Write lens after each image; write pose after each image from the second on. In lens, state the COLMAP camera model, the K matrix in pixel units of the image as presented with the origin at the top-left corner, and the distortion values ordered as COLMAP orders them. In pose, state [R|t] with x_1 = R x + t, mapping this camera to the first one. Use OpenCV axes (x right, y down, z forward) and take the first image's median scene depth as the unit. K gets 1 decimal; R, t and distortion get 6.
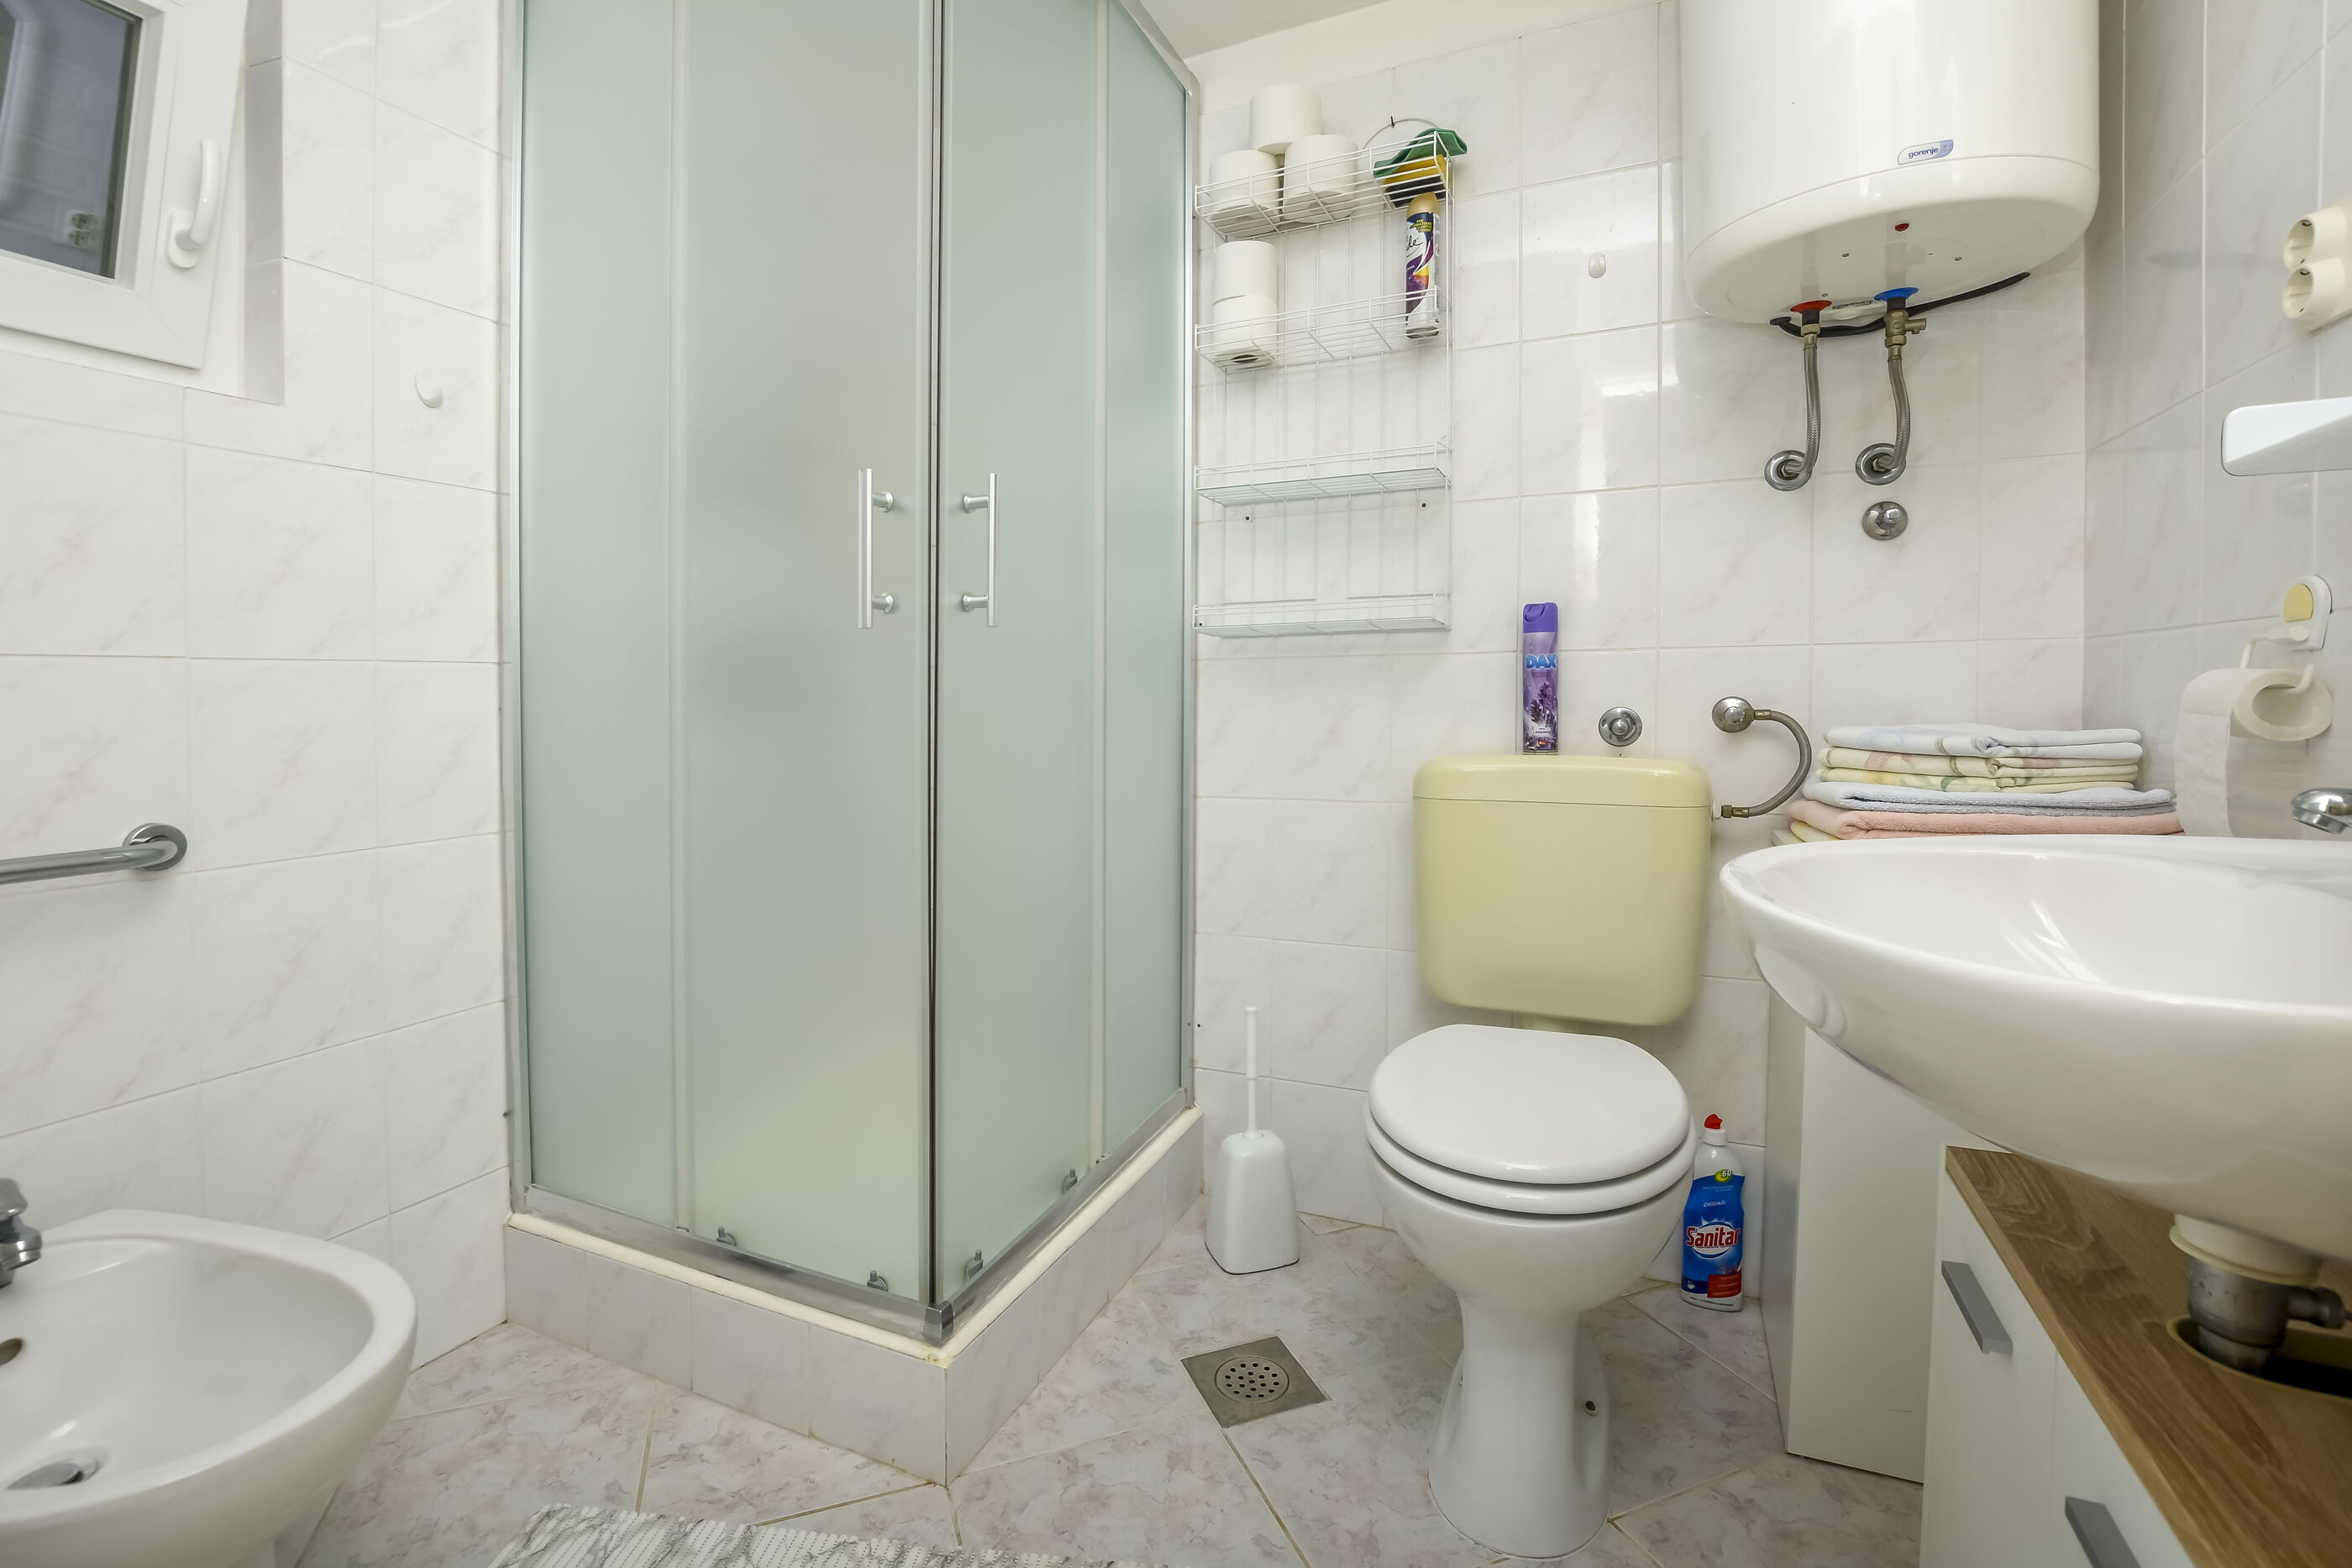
lens RADIAL K [[1045.1, 0, 1173.8], [0, 1045.1, 654.5], [0, 0, 1]] dist [-0.023216, -0.000217]
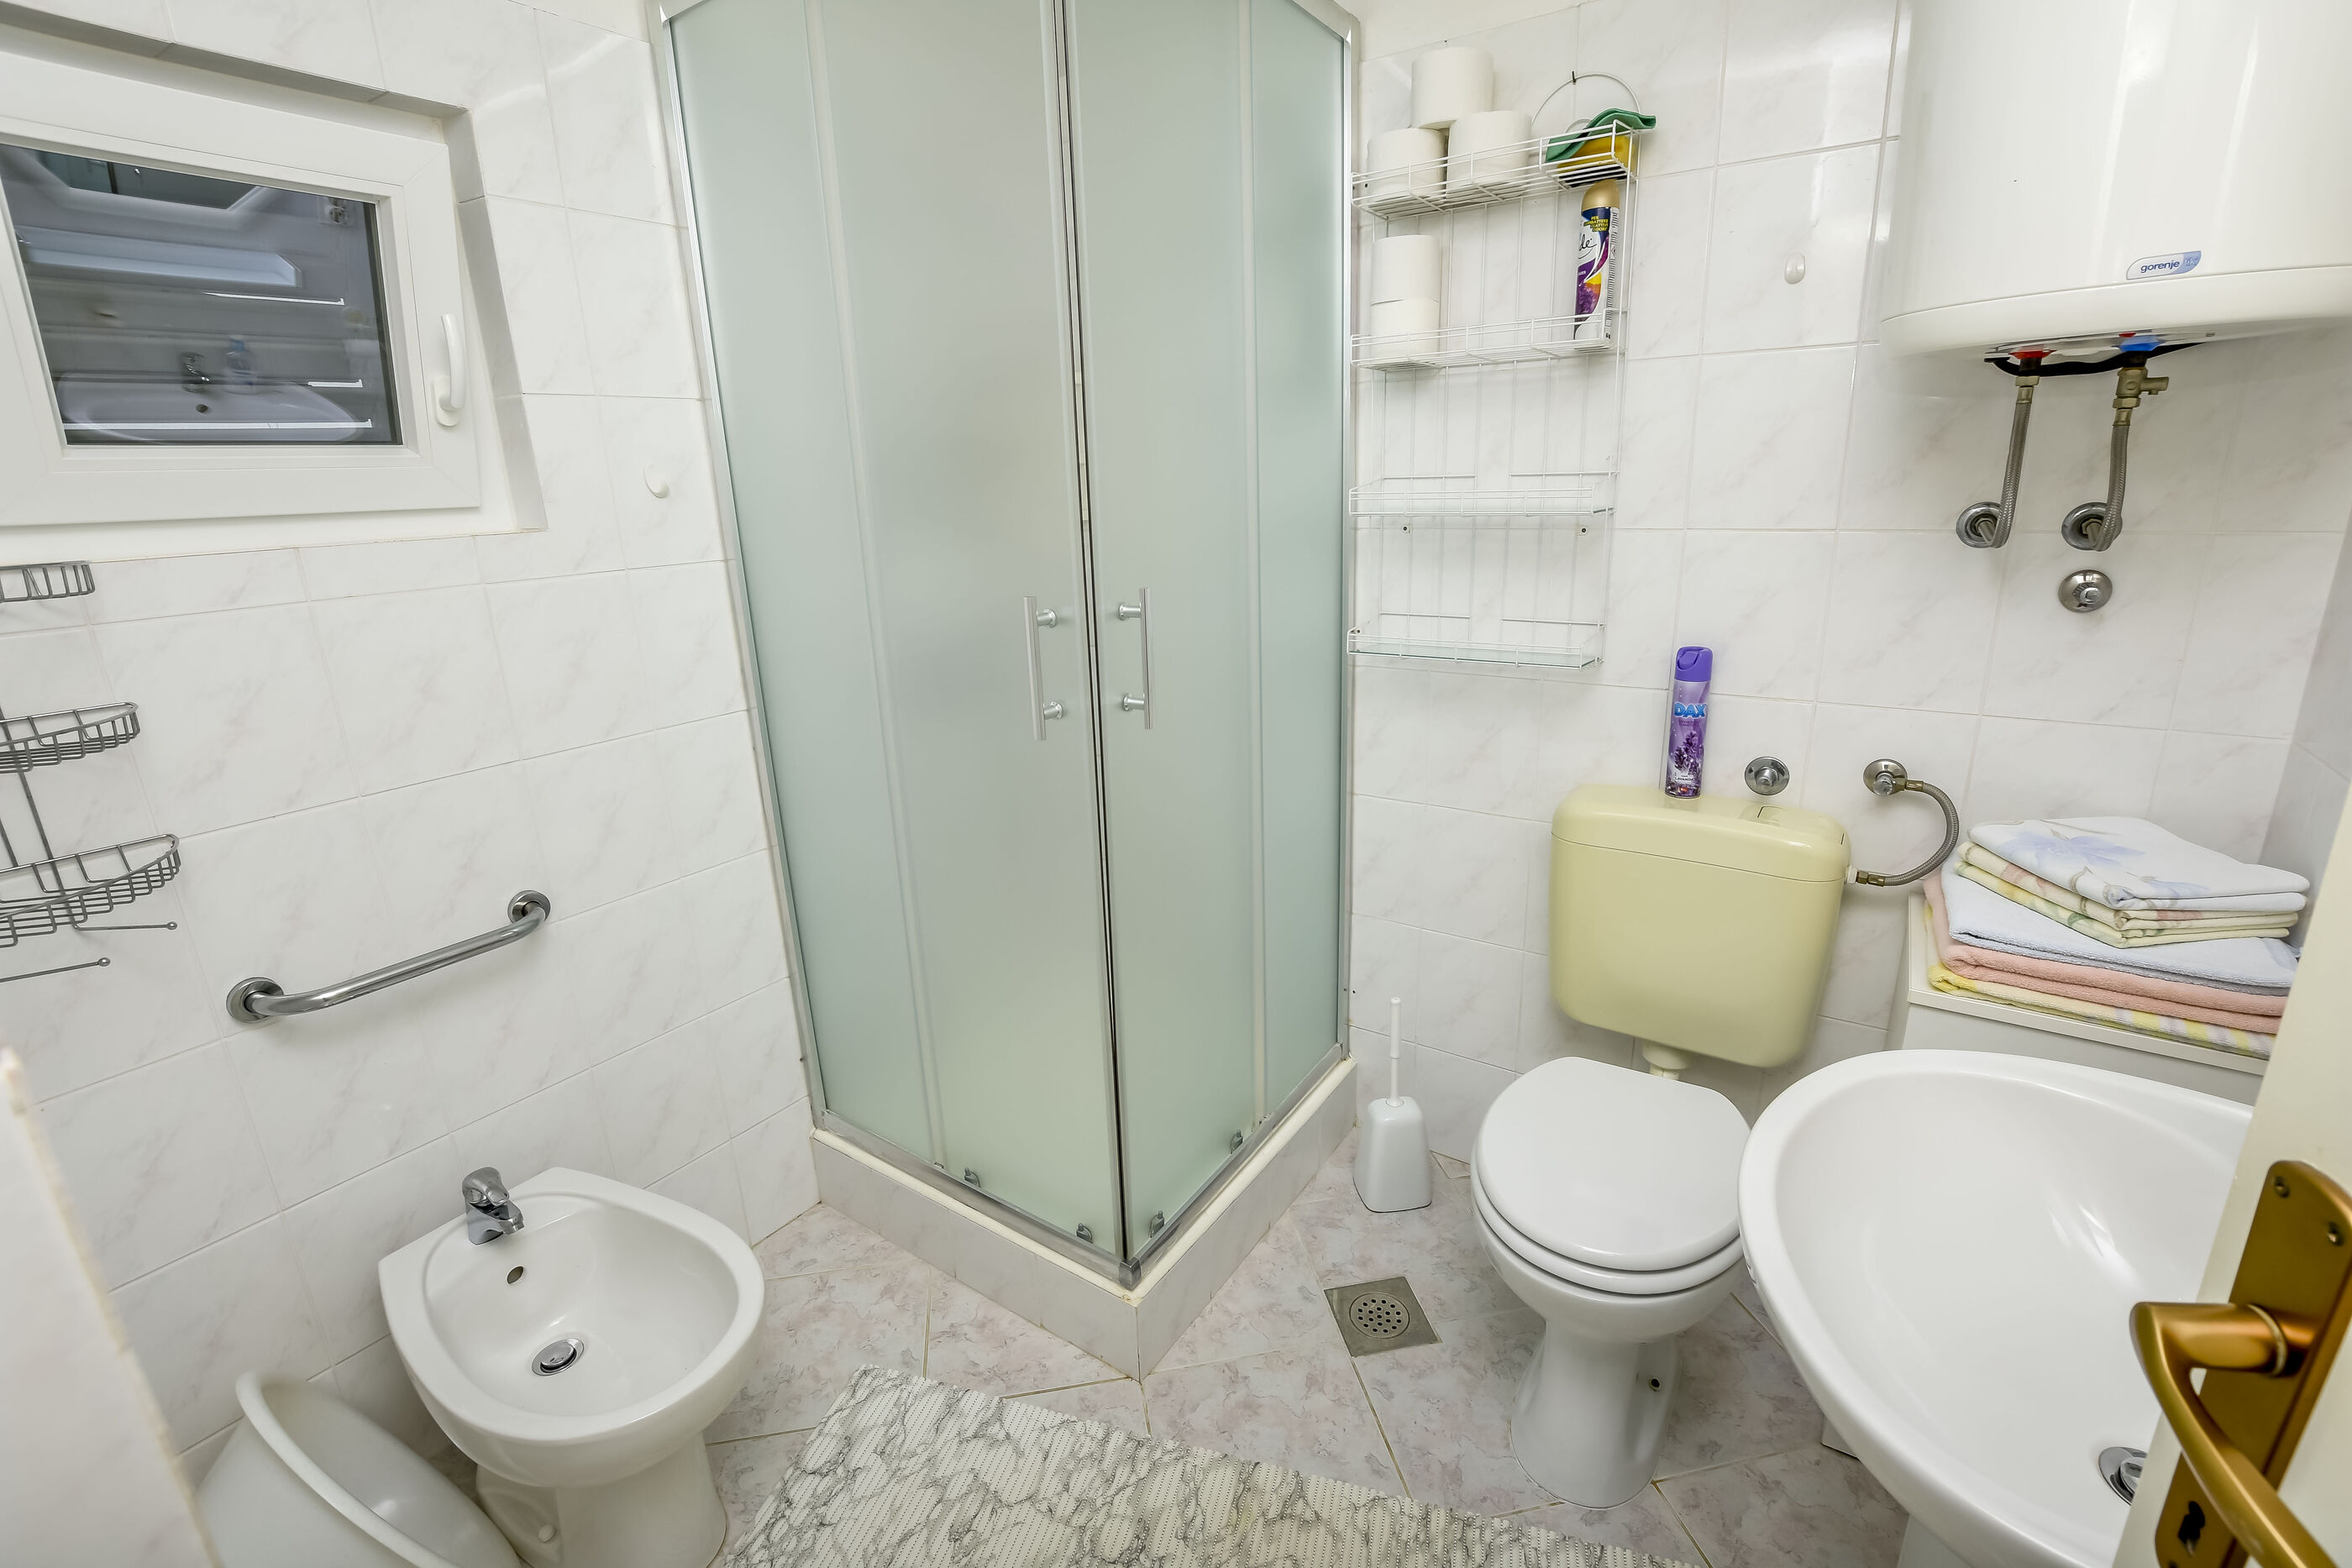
lens RADIAL K [[1008.0, 0, 1176.0], [0, 1008.0, 784.0], [0, 0, 1]] dist [-0.022577, 0.000412]
pose [[0.983683, 0.005731, -0.179820, 0.044176], [0.039438, 0.968313, 0.246606, -0.212922], [0.175536, -0.249674, 0.952287, -0.033527]]
